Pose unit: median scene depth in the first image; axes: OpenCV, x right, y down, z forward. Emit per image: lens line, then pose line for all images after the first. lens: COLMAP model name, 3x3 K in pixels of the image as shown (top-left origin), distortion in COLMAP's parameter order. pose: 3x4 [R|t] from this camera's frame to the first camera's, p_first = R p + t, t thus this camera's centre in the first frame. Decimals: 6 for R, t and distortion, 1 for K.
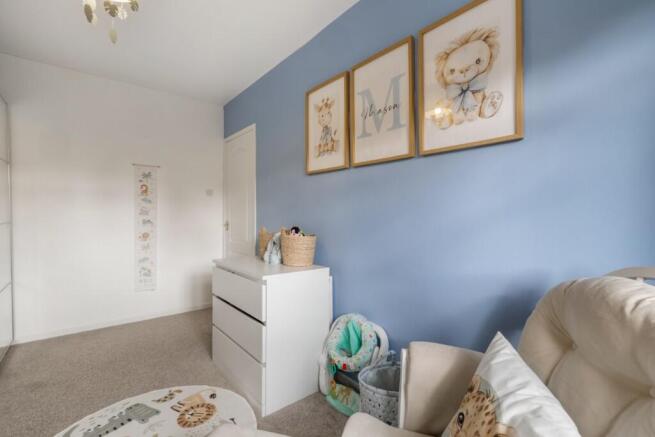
lens RADIAL K [[287.4, 0, 327.1], [0, 287.4, 217.3], [0, 0, 1]] dist [0.000300, 0.000153]
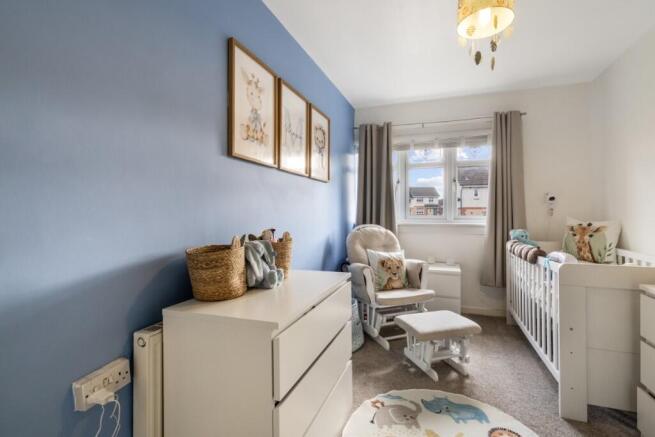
lens RADIAL K [[287.4, 0, 327.1], [0, 287.4, 217.3], [0, 0, 1]] dist [0.000300, 0.000153]
pose [[-0.465800, -0.016199, 0.884742, -0.869203], [0.014362, 0.999562, 0.025862, -0.016935], [-0.884773, 0.024753, -0.465363, 1.229552]]
